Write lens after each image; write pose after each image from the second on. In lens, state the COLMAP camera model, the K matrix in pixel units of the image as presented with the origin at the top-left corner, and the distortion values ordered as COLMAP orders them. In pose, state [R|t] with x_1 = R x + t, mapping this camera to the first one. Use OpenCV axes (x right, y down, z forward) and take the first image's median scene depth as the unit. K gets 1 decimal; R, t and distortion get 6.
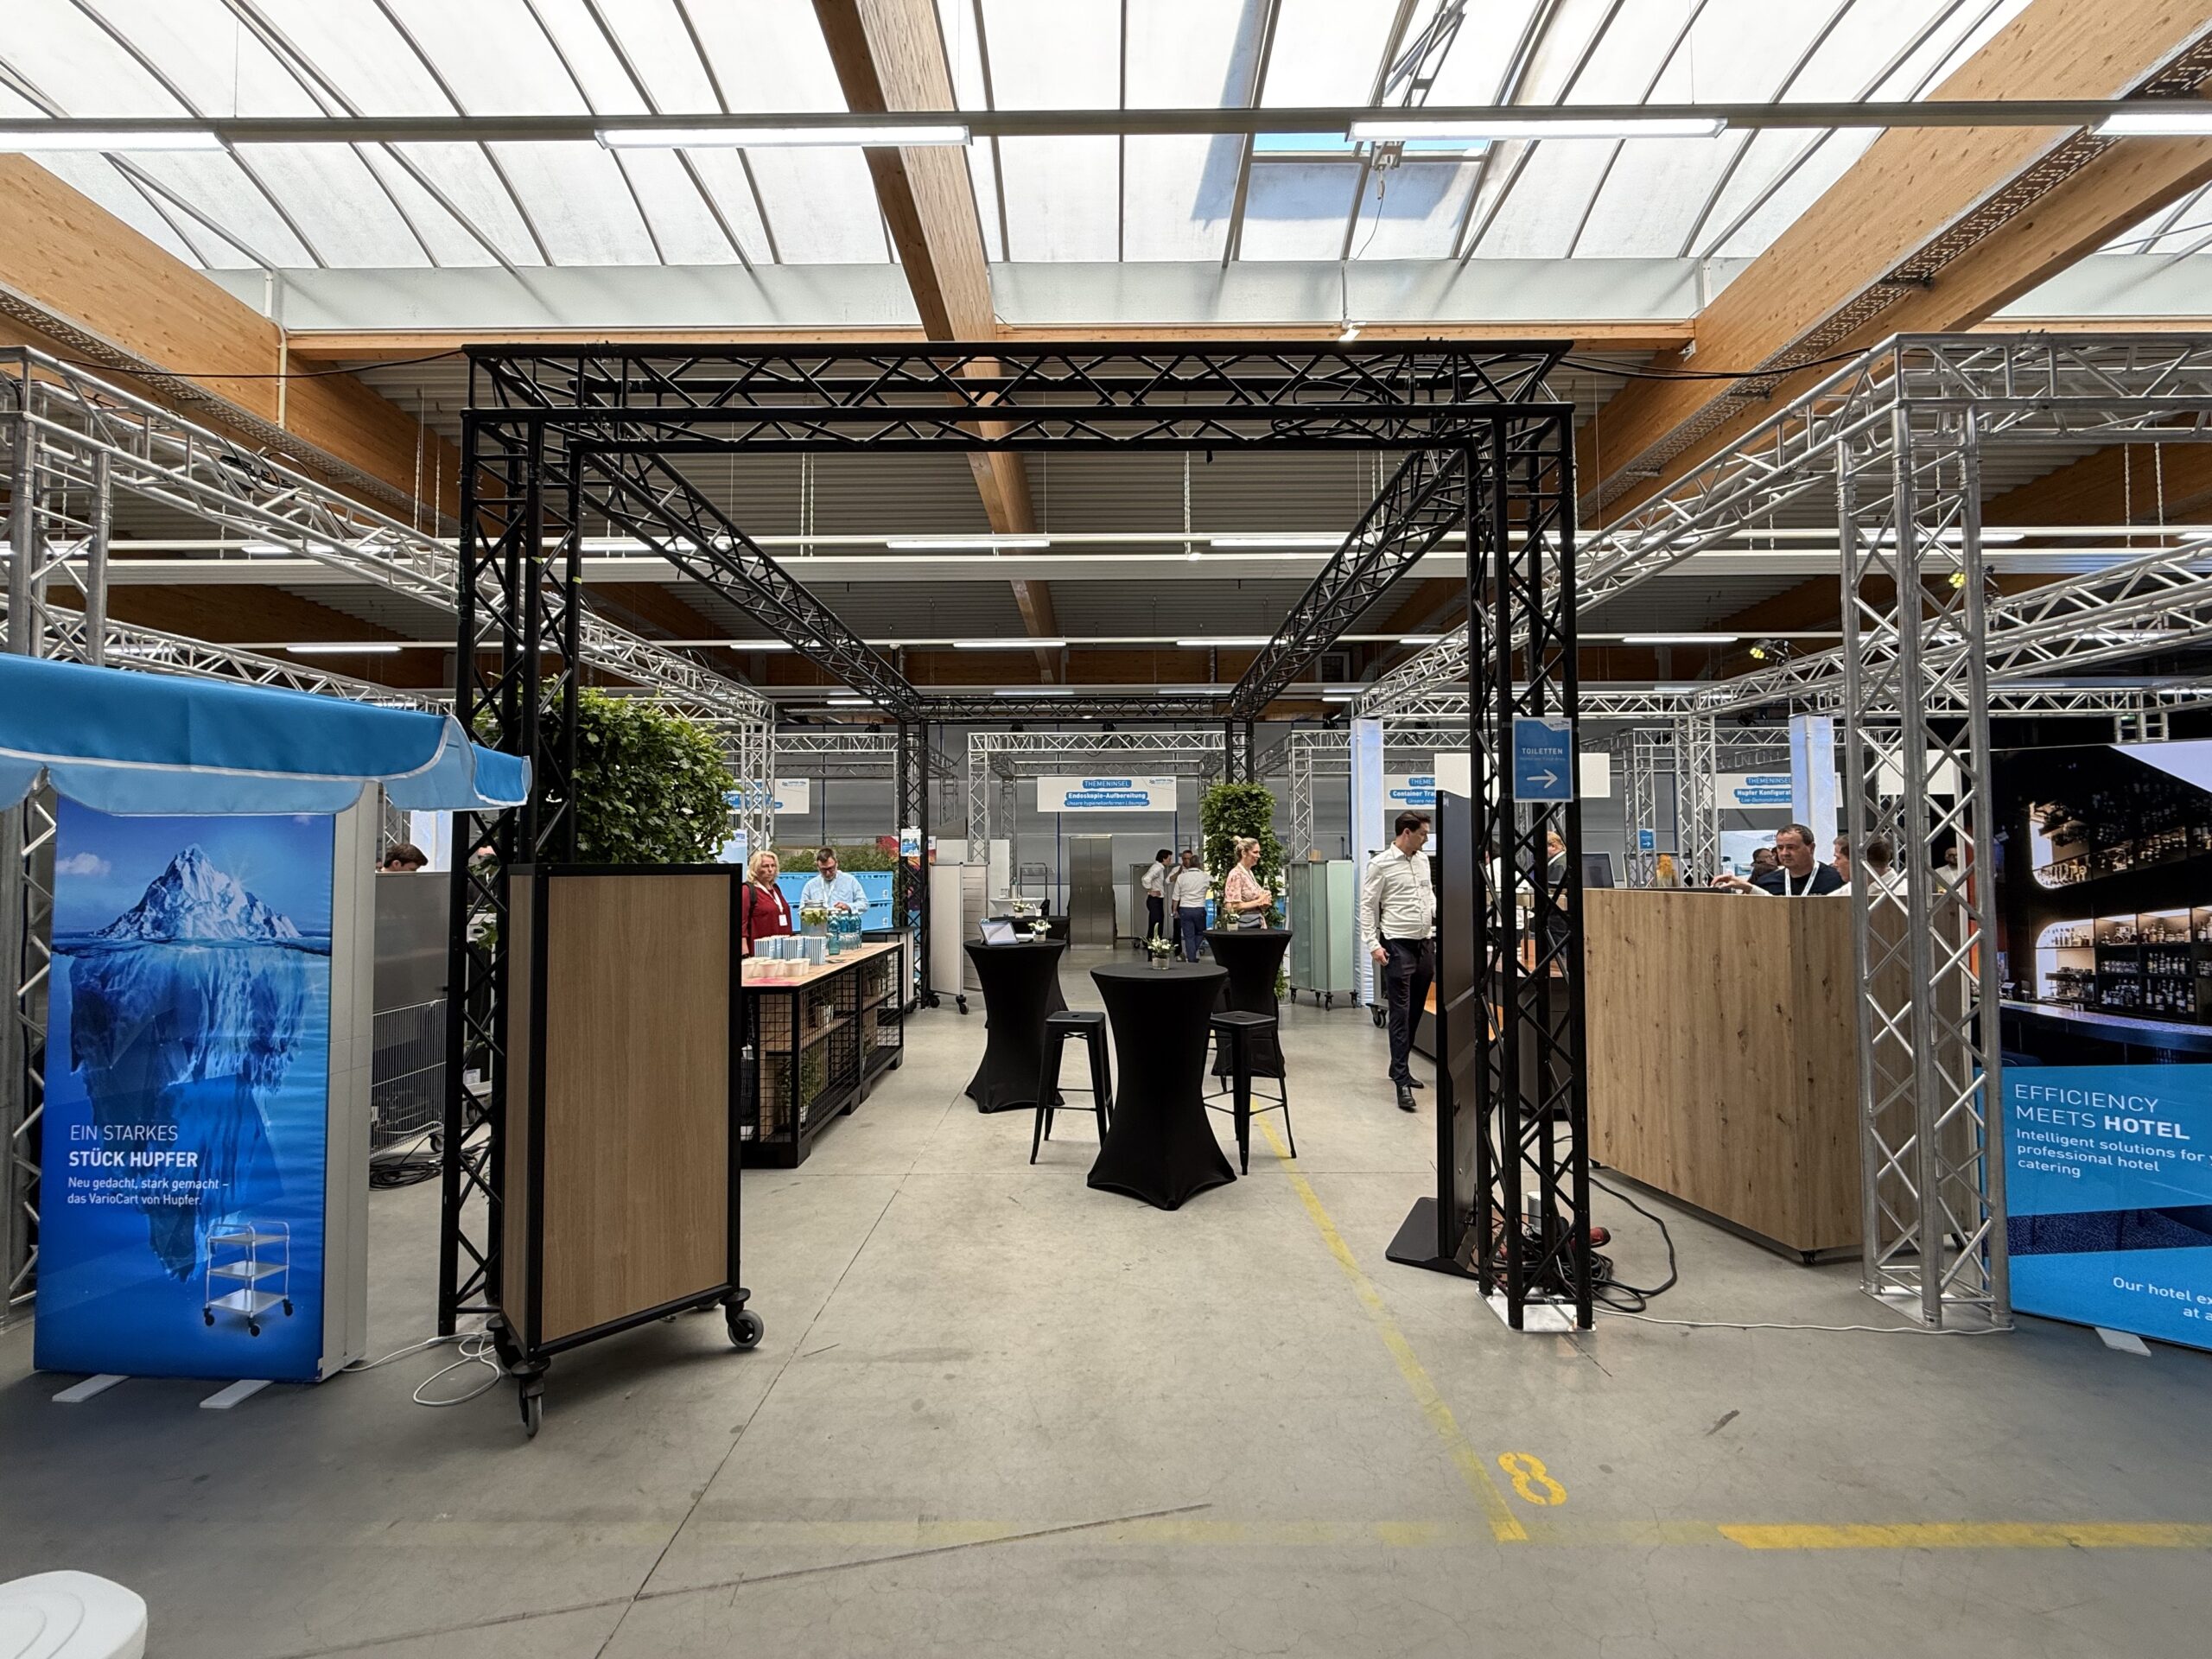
lens RADIAL K [[882.4, 0, 1099.9], [0, 882.4, 832.2], [0, 0, 1]] dist [0.000796, -0.000397]
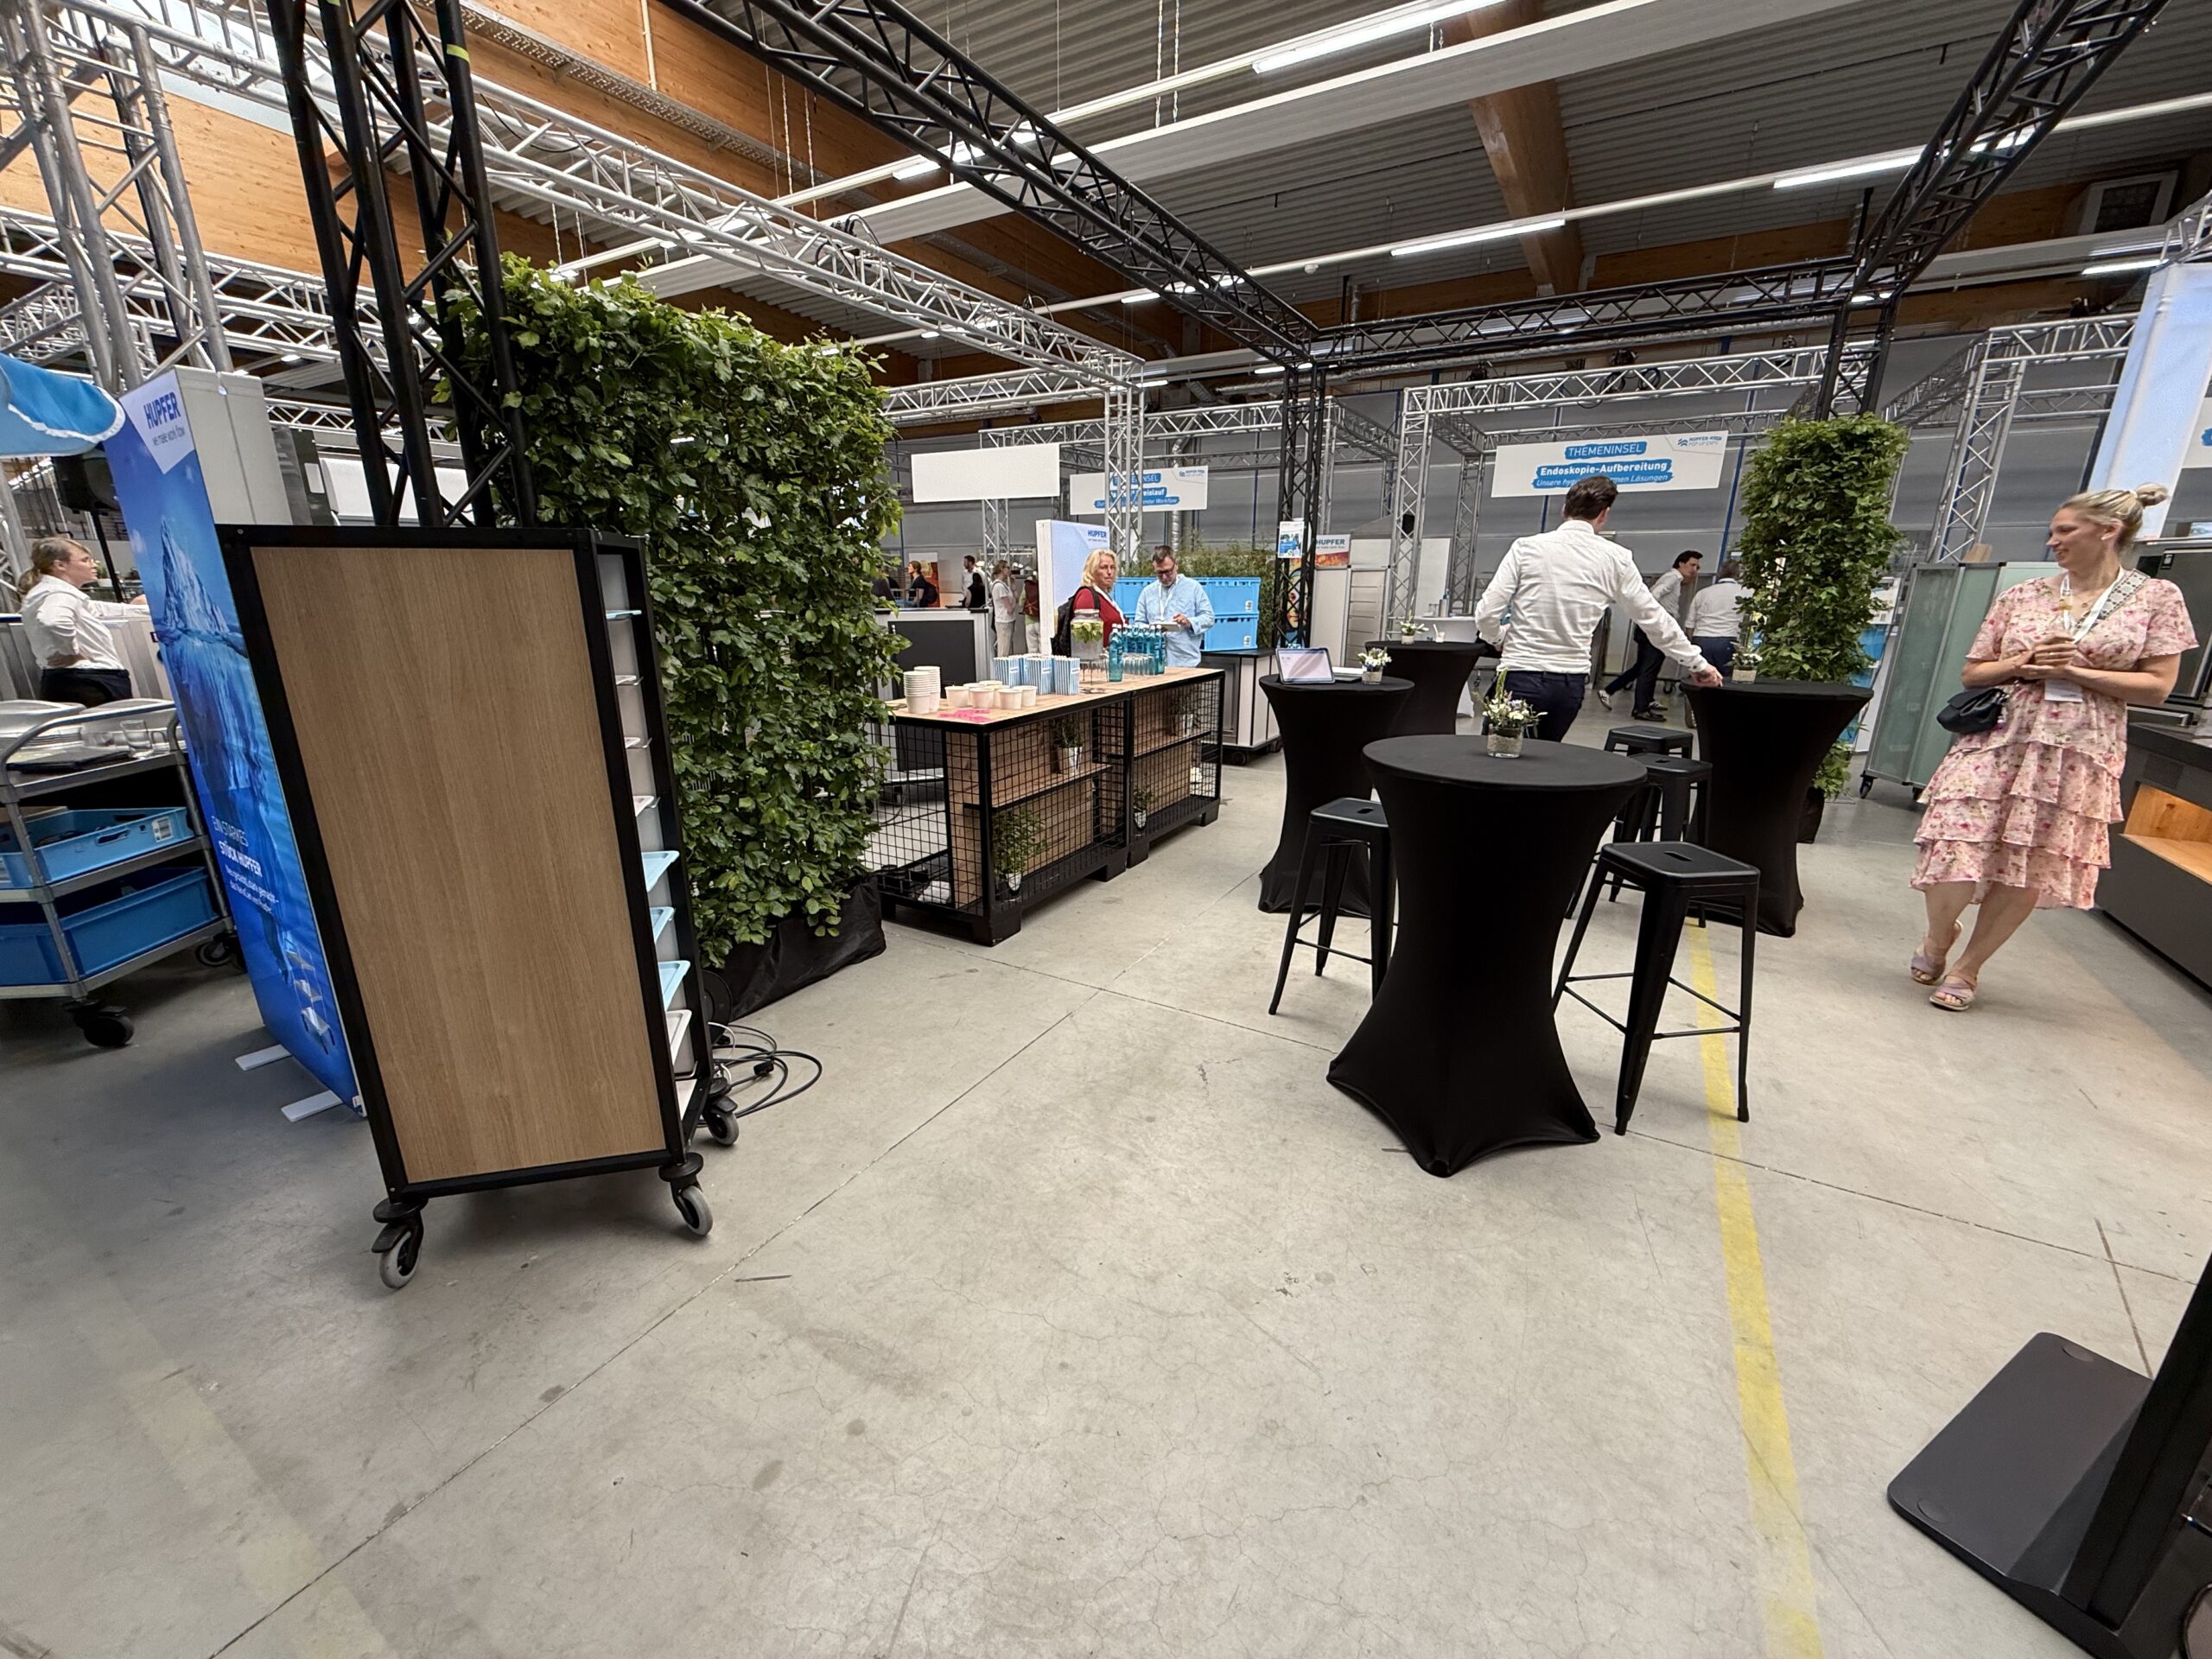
lens RADIAL K [[882.4, 0, 1099.9], [0, 882.4, 832.2], [0, 0, 1]] dist [0.000796, -0.000397]
pose [[0.863603, 0.146075, -0.482547, 0.082518], [0.011344, 0.951235, 0.308257, 0.022386], [0.504044, -0.271686, 0.819833, 0.291567]]
